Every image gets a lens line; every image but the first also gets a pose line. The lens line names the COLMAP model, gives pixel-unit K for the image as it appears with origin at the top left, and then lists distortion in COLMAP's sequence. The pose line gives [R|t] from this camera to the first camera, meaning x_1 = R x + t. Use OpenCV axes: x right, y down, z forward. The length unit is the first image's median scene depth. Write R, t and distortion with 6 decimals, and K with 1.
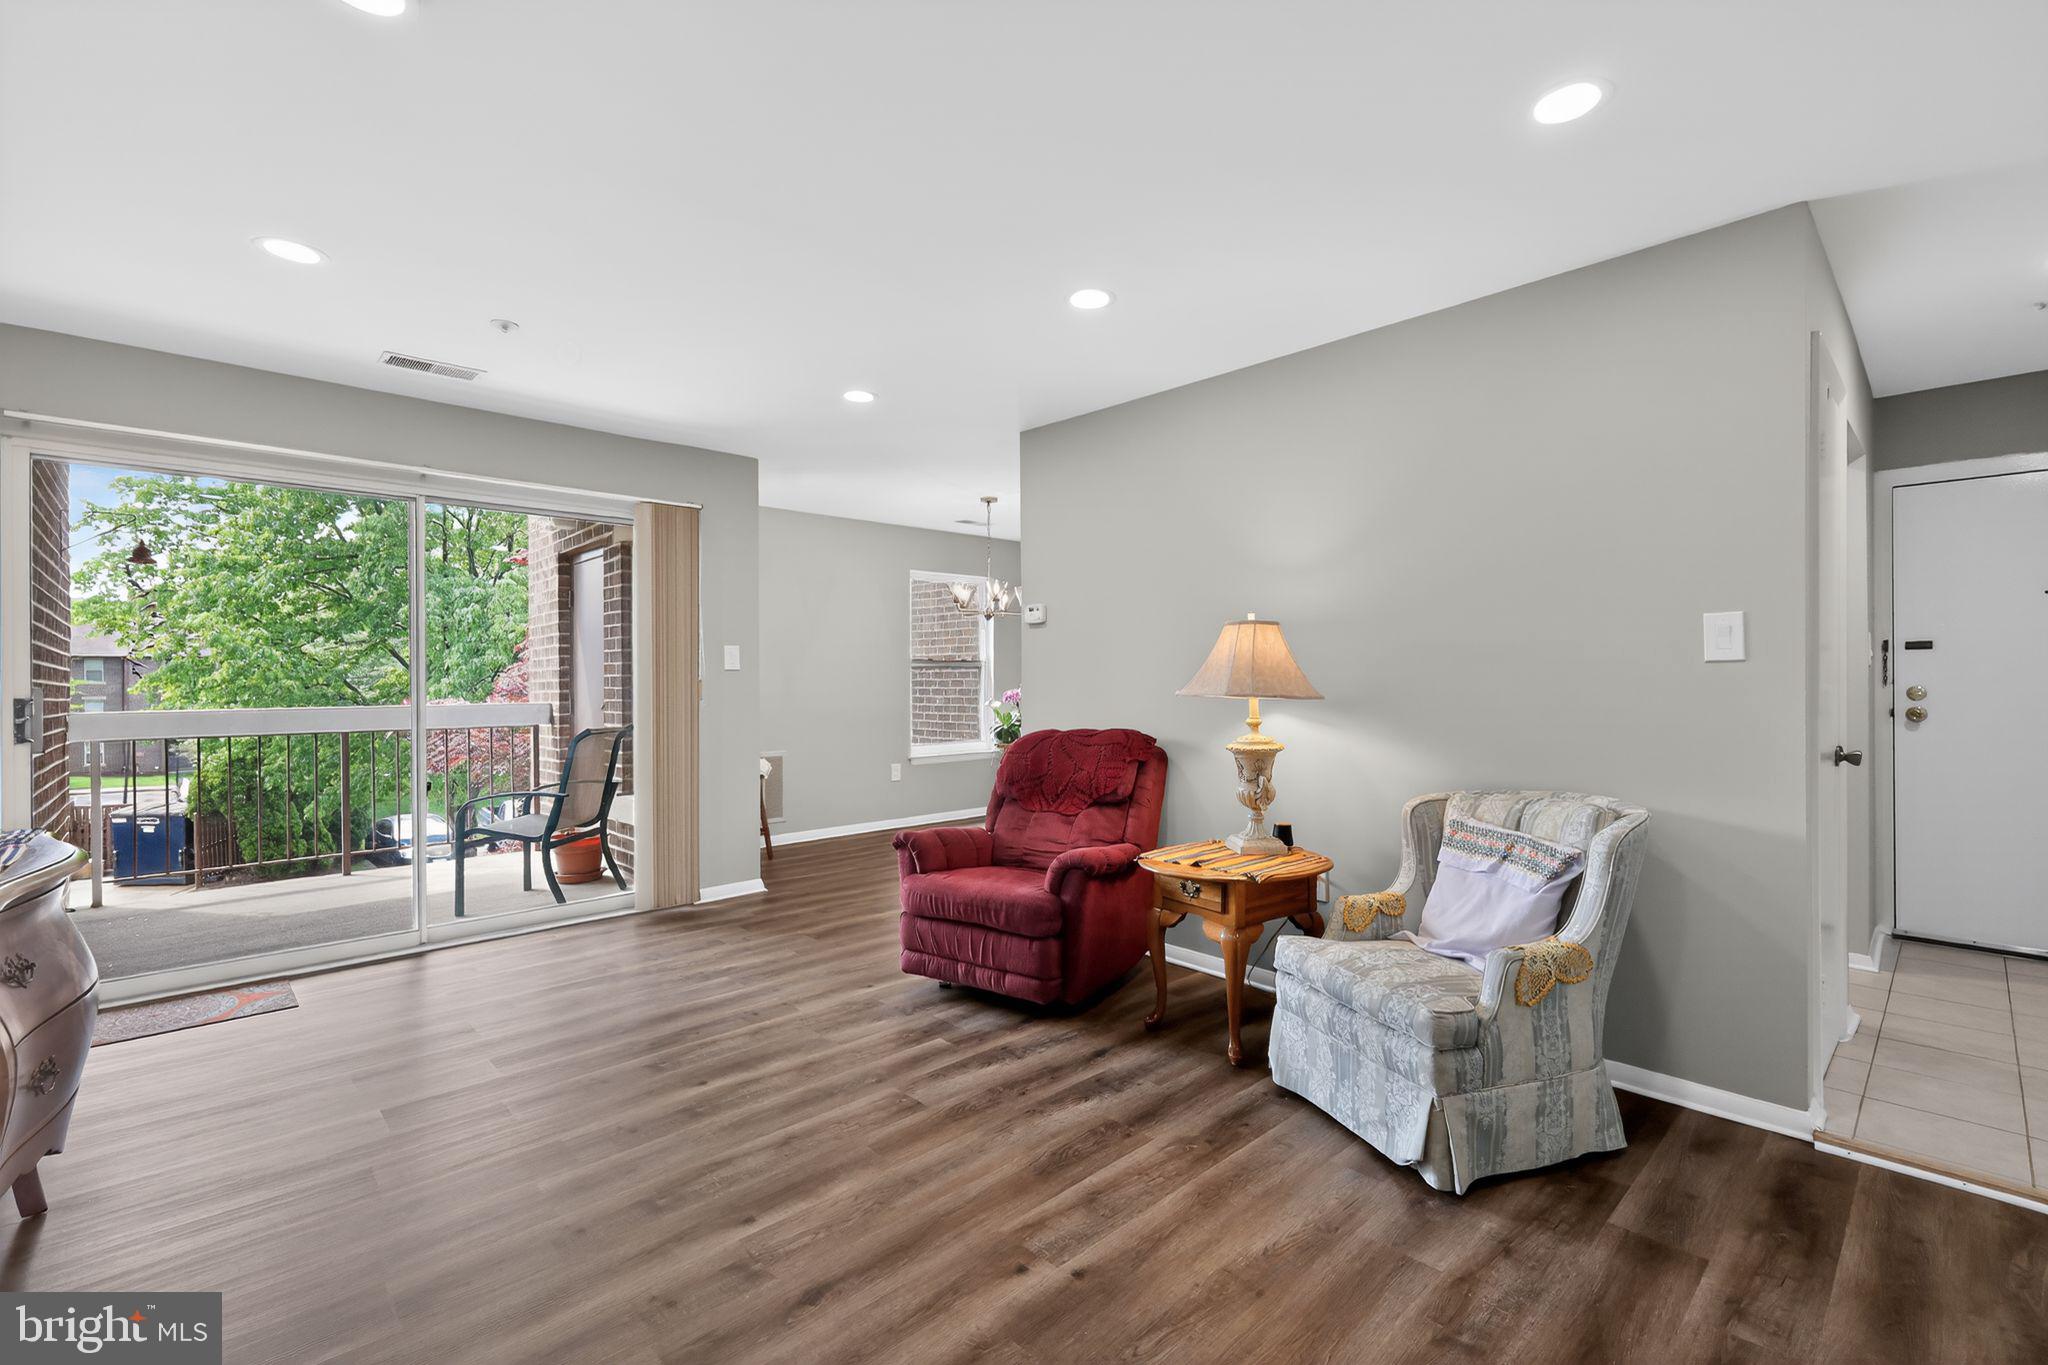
lens RADIAL K [[902.6, 0, 1042.0], [0, 902.6, 679.8], [0, 0, 1]] dist [0.004869, -0.001875]
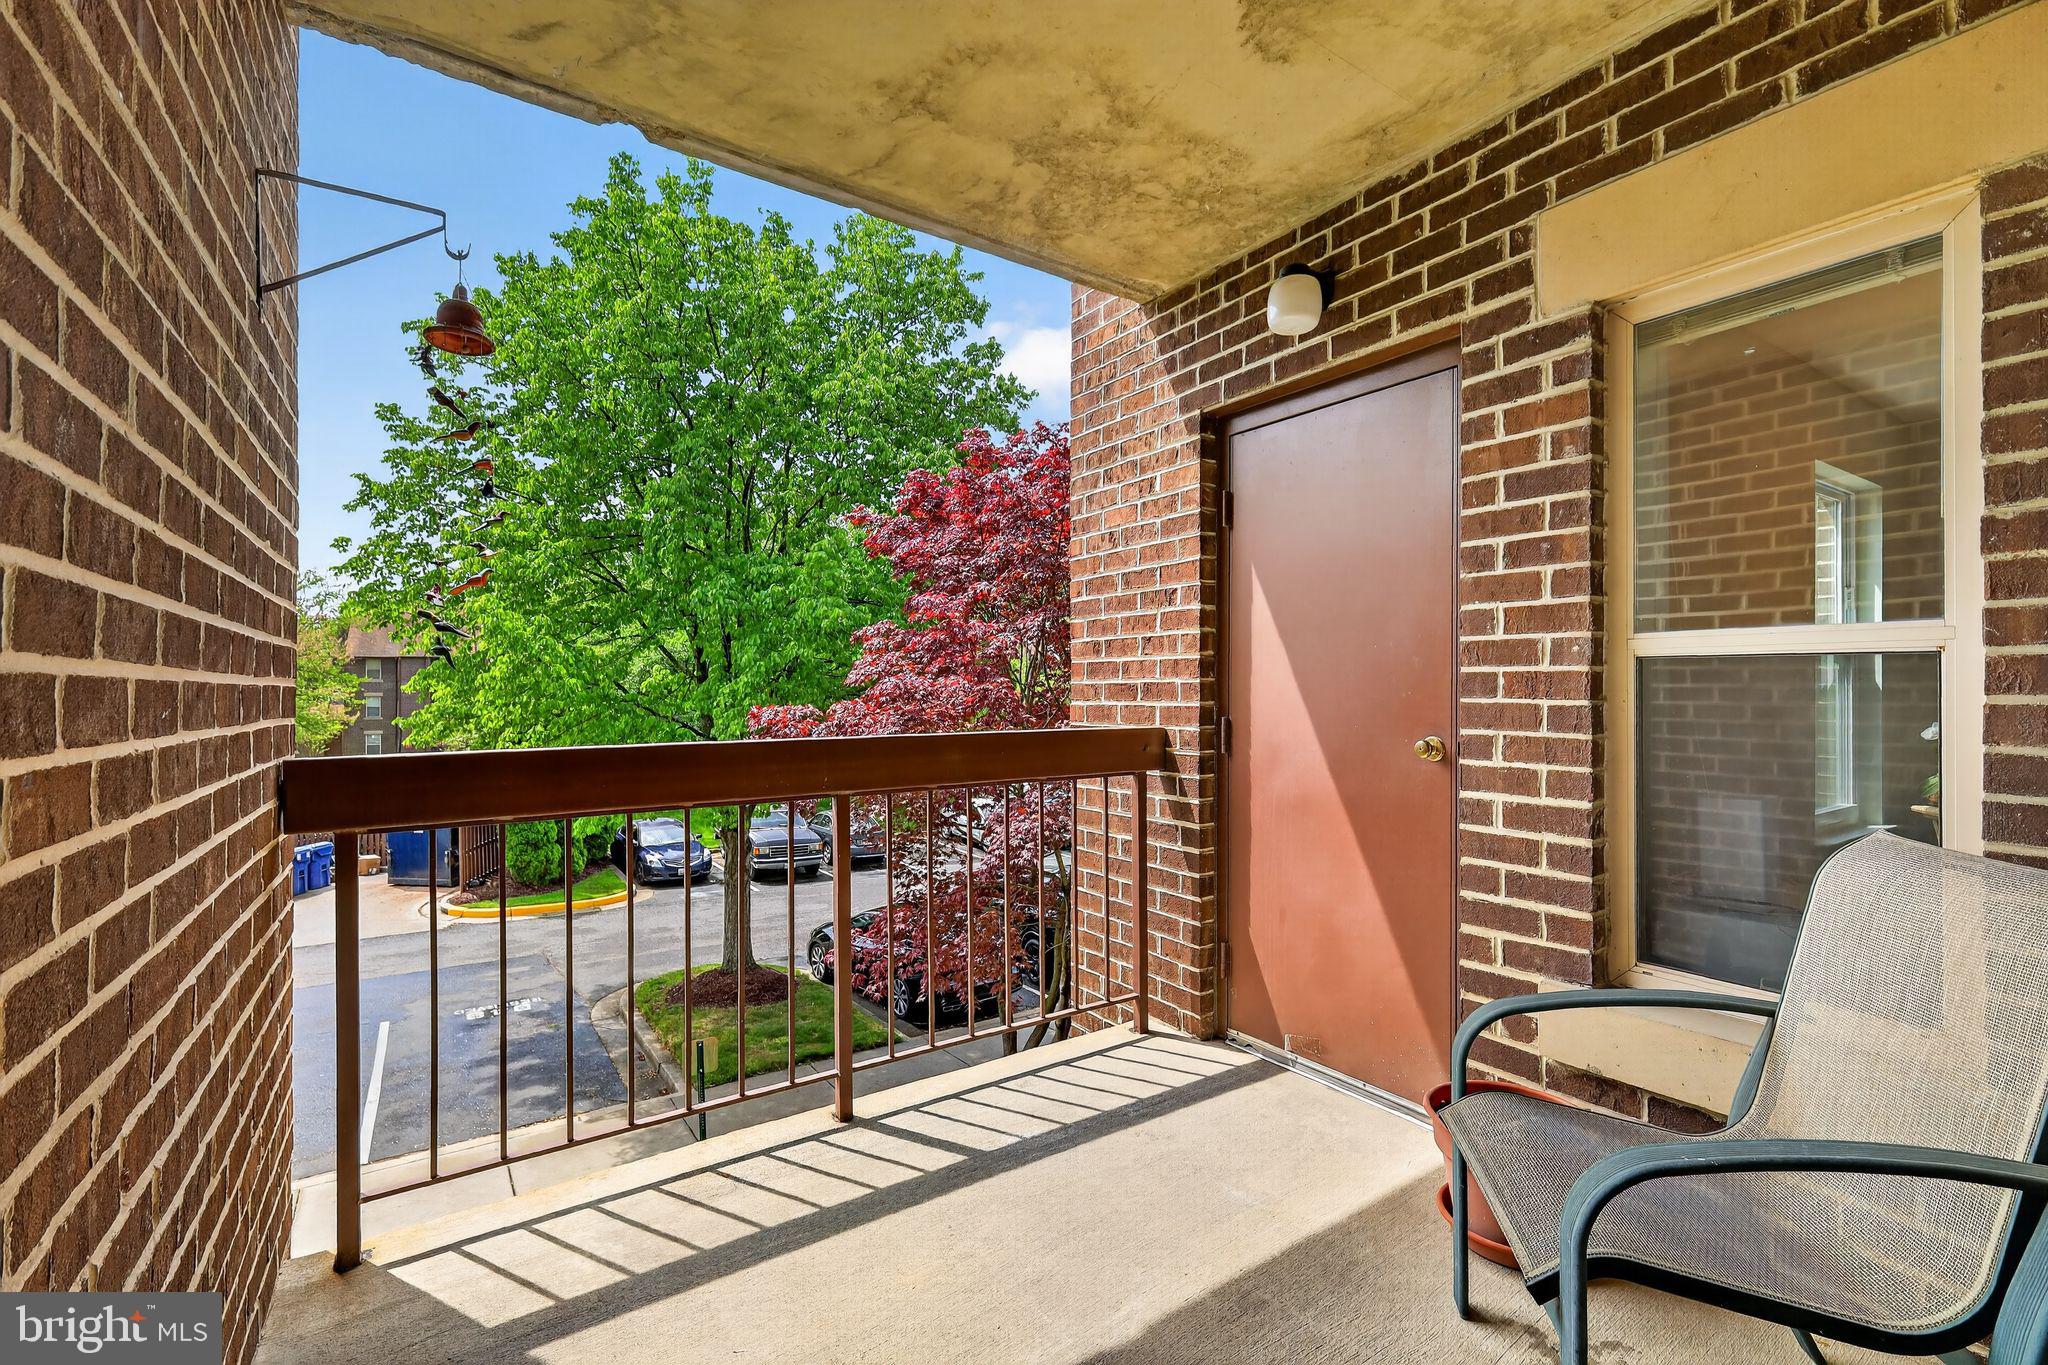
lens RADIAL K [[902.6, 0, 1044.7], [0, 902.6, 683.2], [0, 0, 1]] dist [0.004869, -0.001875]
pose [[0.985541, 0.007031, -0.169293, -0.255935], [-0.006902, 0.999975, 0.001348, 0.000711], [0.169299, -0.000160, 0.985565, 0.249475]]
